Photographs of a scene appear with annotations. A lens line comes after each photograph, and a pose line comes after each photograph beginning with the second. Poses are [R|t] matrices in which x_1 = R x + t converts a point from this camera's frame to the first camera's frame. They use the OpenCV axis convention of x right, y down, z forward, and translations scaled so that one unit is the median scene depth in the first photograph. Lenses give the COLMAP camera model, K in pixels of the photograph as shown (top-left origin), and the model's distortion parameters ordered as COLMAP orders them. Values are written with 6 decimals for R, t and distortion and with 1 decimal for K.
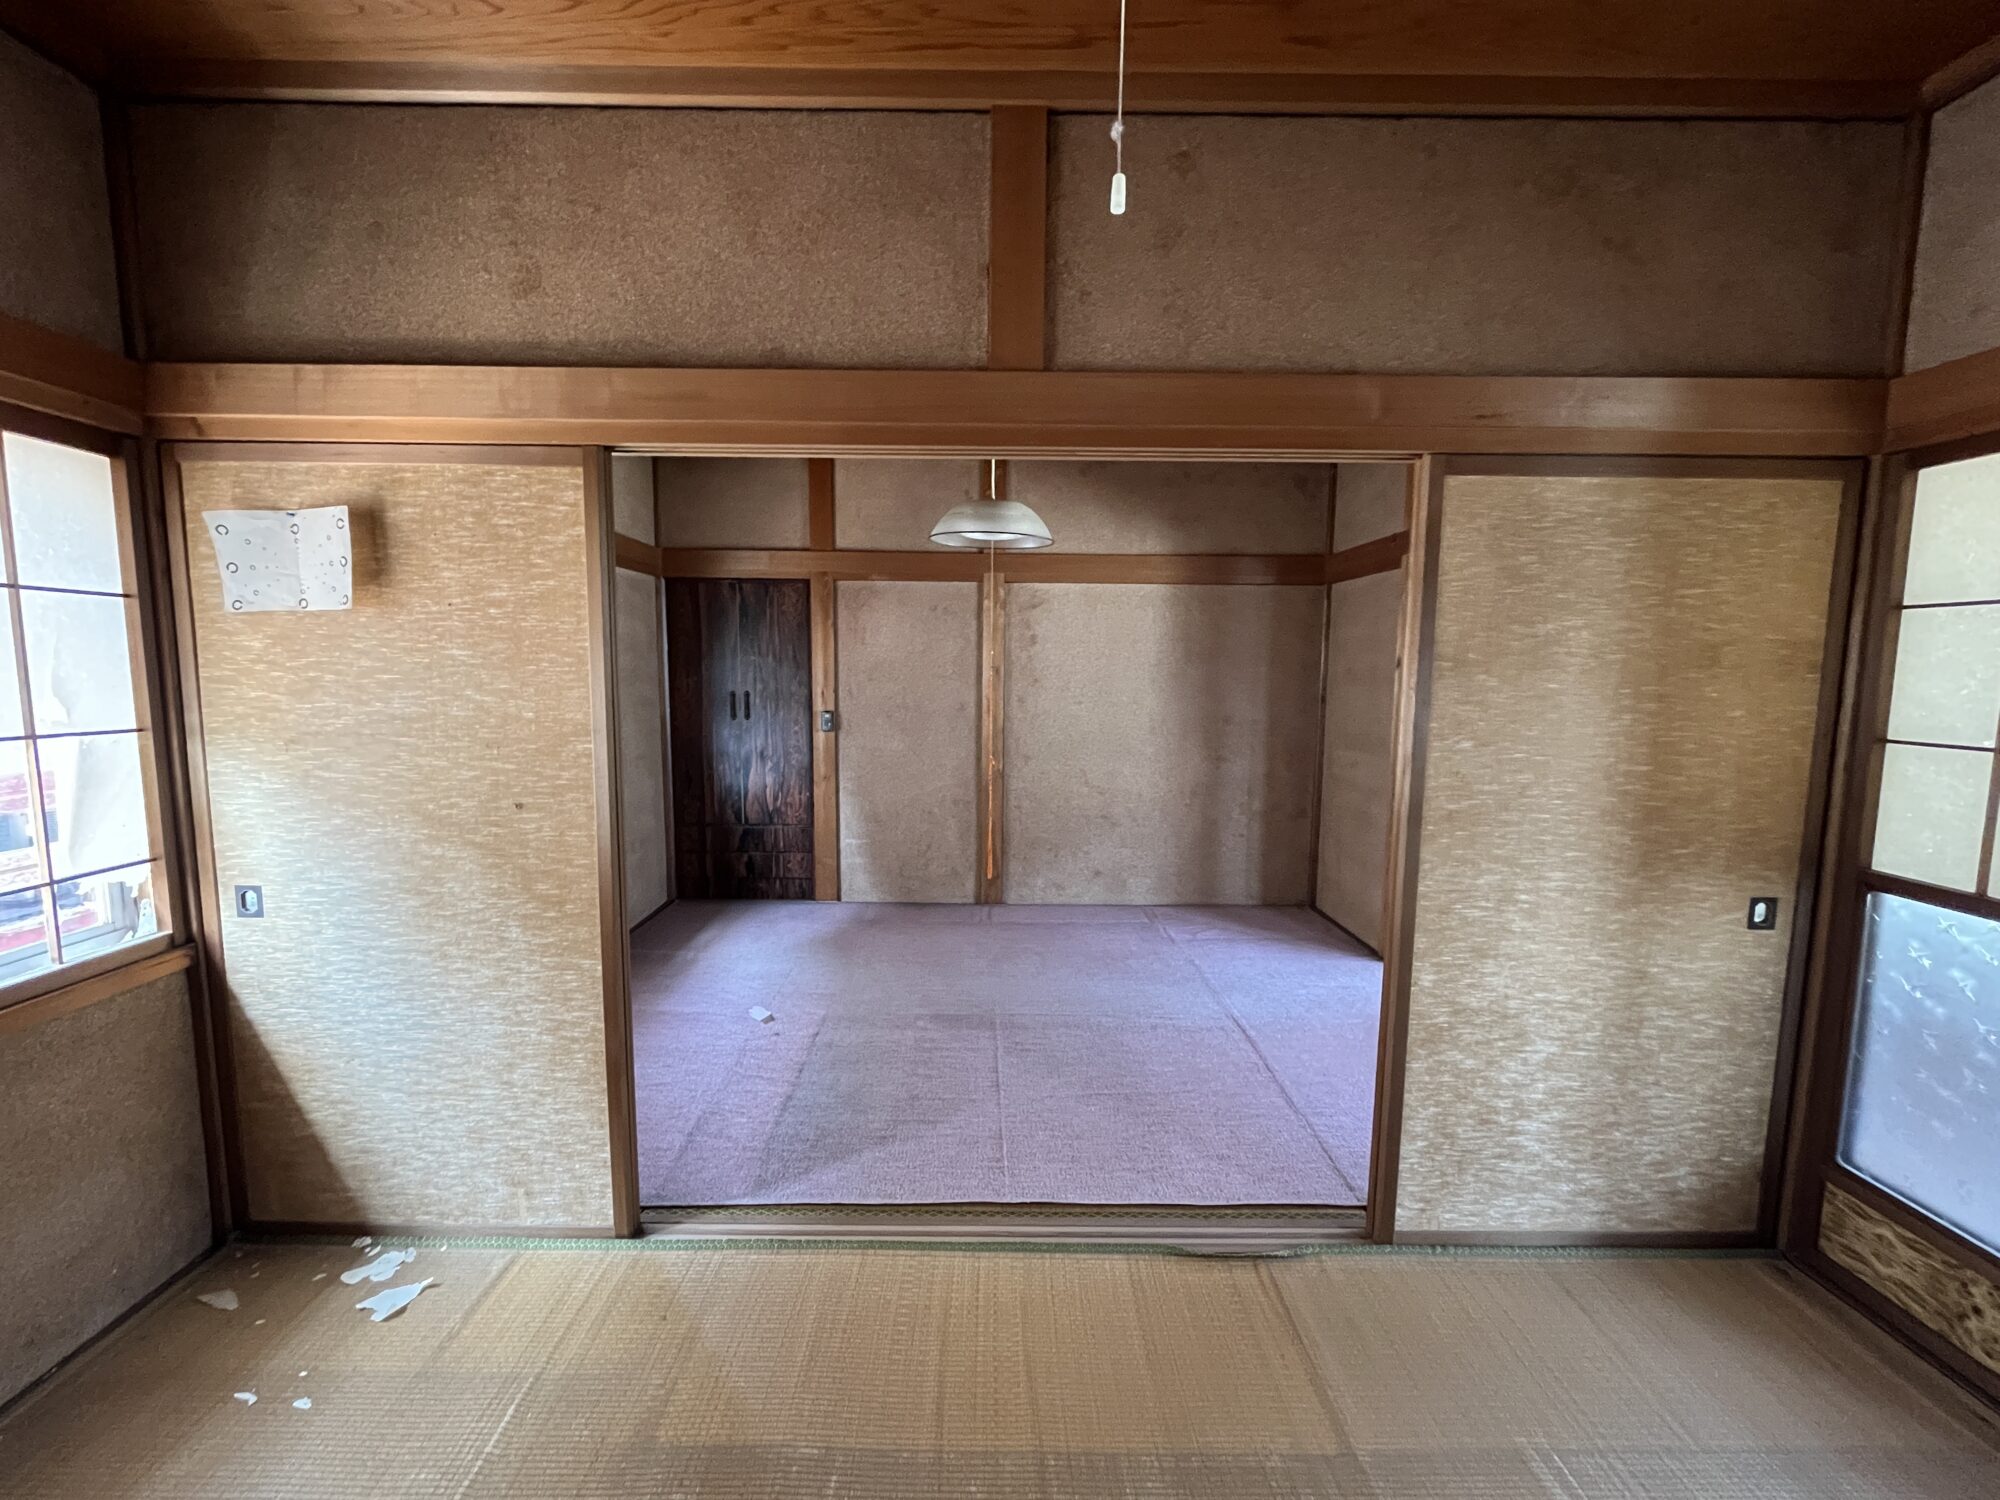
lens RADIAL K [[818.6, 0, 994.4], [0, 818.6, 755.0], [0, 0, 1]] dist [-0.000435, -0.000187]
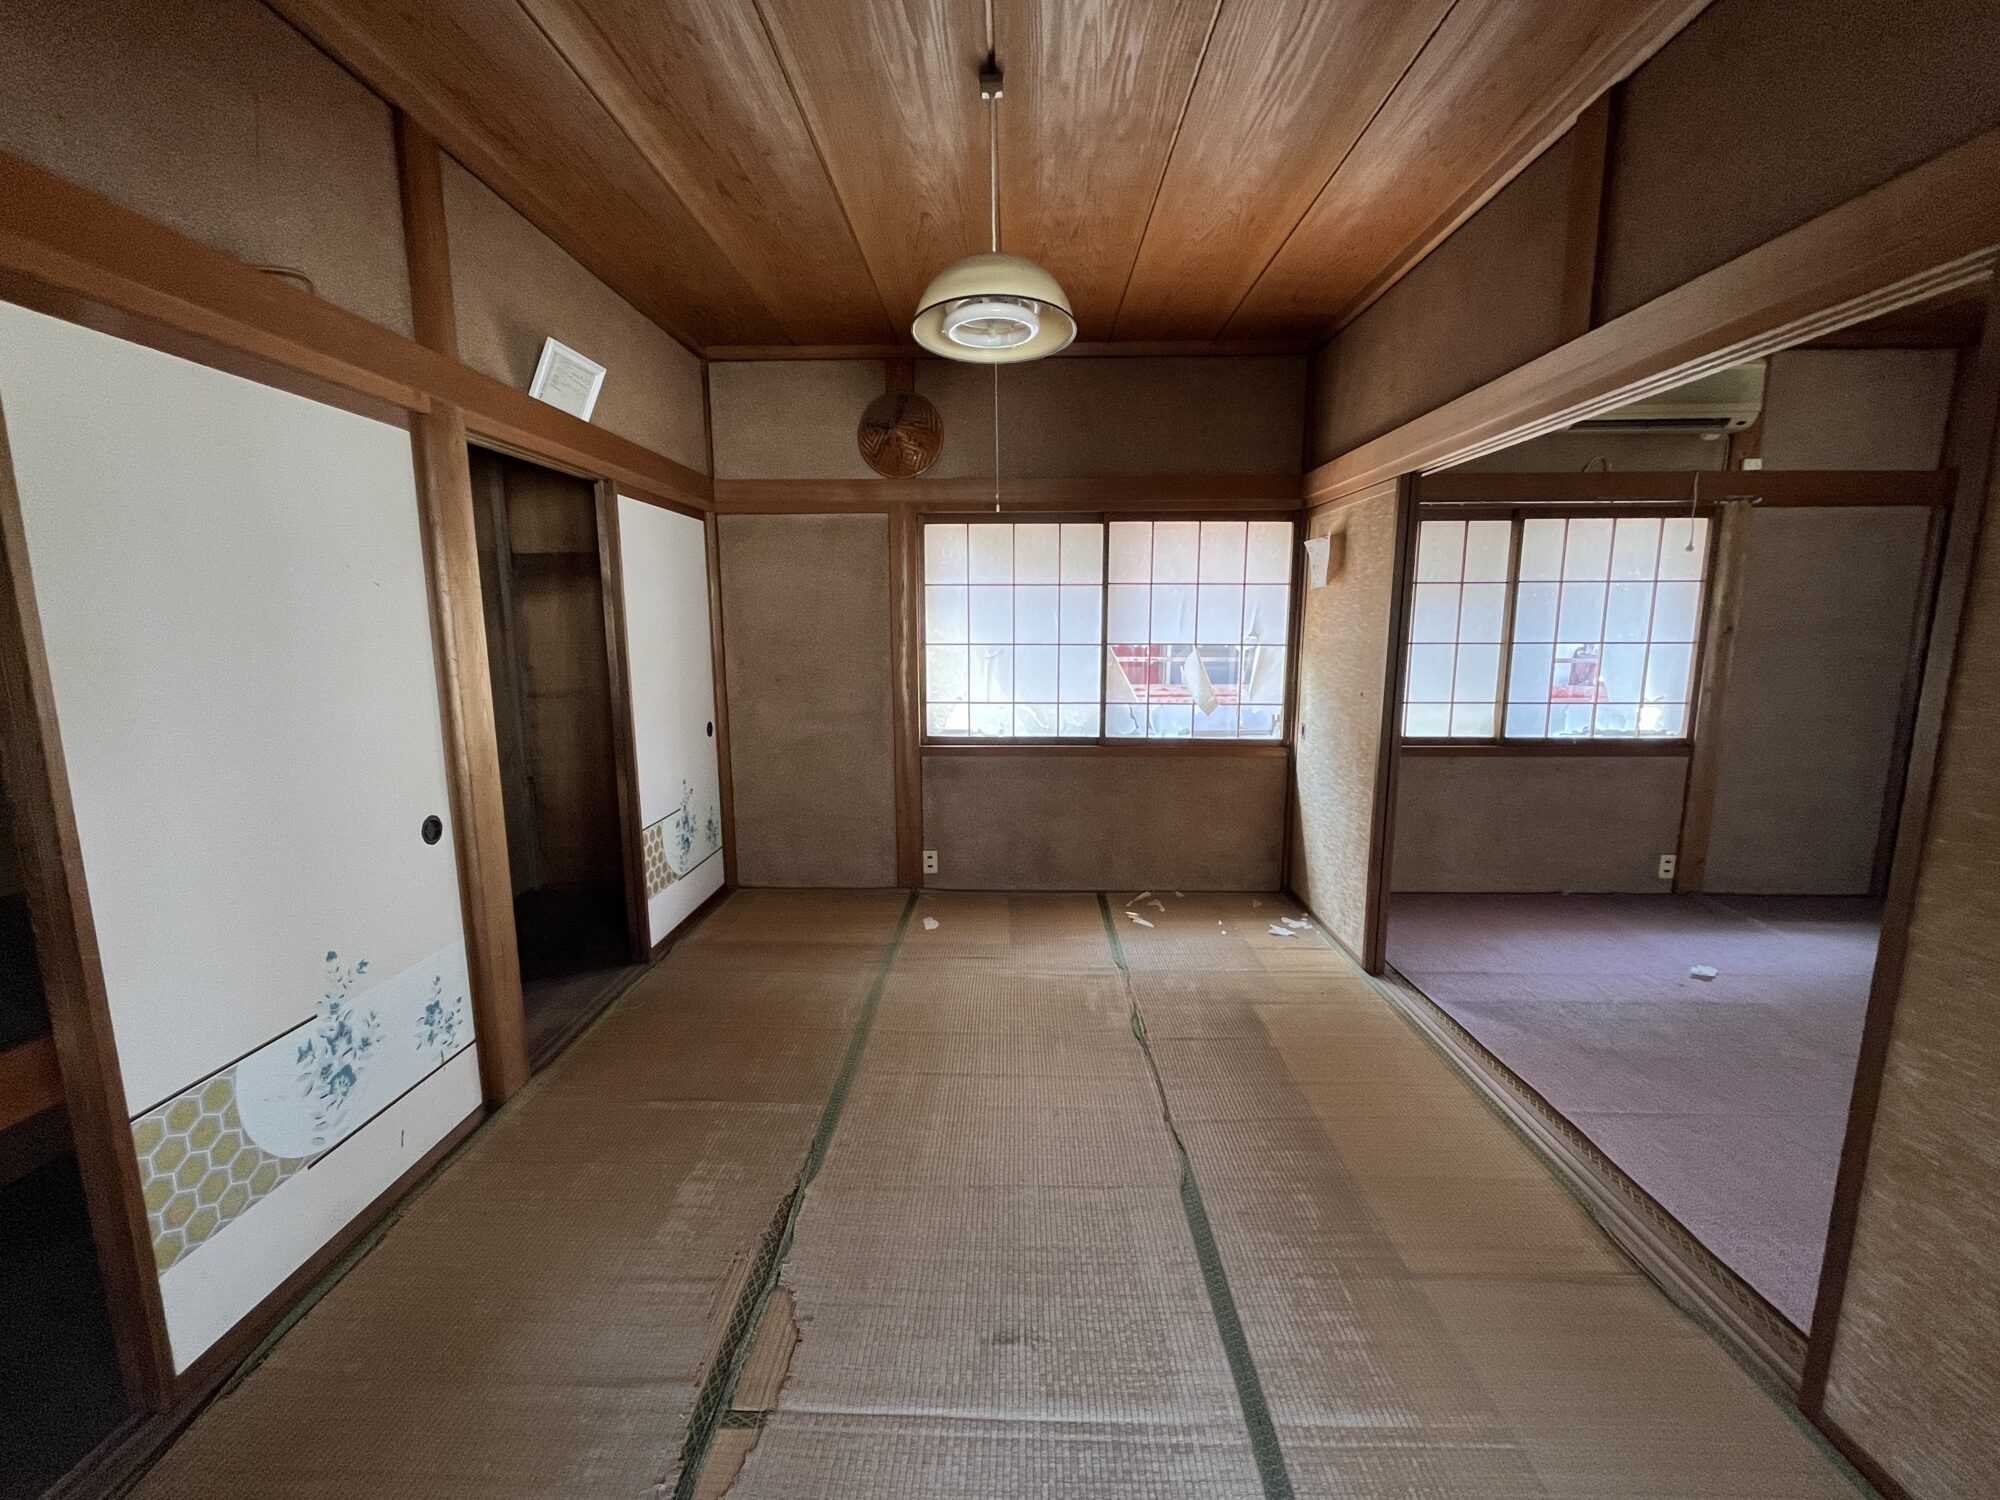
lens RADIAL K [[818.6, 0, 994.4], [0, 818.6, 755.0], [0, 0, 1]] dist [-0.000435, -0.000187]
pose [[-0.025693, 0.152604, -0.987953, 1.162740], [-0.100807, 0.982846, 0.154437, -0.001106], [0.994574, 0.103561, -0.009869, 0.261758]]
